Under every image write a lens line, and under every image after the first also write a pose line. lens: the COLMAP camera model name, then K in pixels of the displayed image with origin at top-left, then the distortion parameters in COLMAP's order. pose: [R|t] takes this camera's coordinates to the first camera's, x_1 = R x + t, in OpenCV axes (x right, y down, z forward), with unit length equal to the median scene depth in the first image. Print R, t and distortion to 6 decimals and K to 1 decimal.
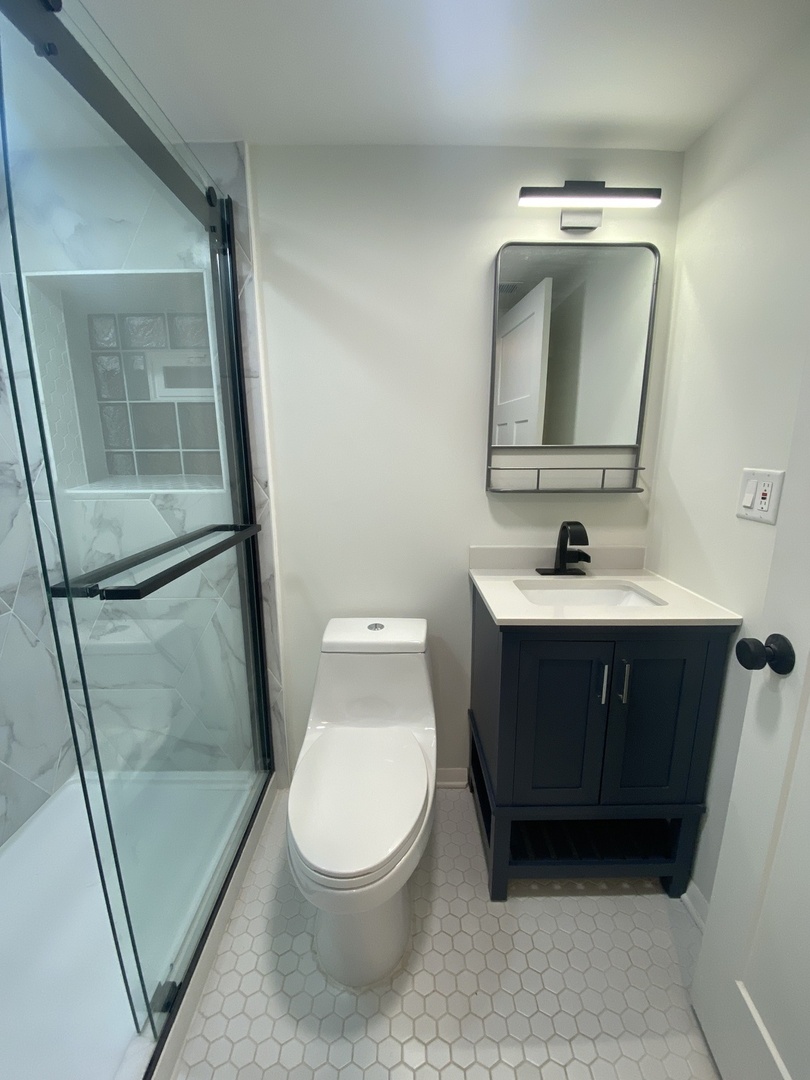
lens RADIAL K [[432.8, 0, 409.8], [0, 432.8, 542.3], [0, 0, 1]] dist [-0.021316, -0.000835]
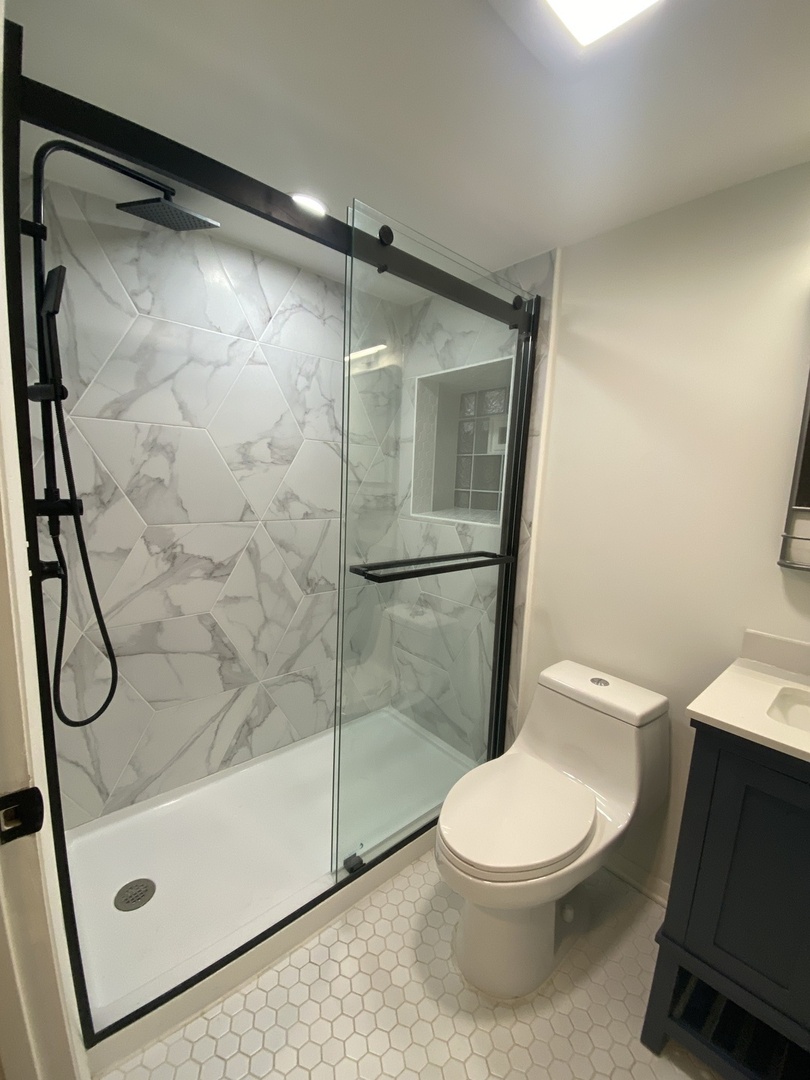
lens RADIAL K [[432.8, 0, 407.6], [0, 432.8, 542.5], [0, 0, 1]] dist [-0.021316, -0.000835]
pose [[0.633597, 0.137684, -0.761313, 0.350348], [-0.207374, 0.978252, 0.004331, -0.024149], [0.745353, 0.155132, 0.648370, 0.004993]]
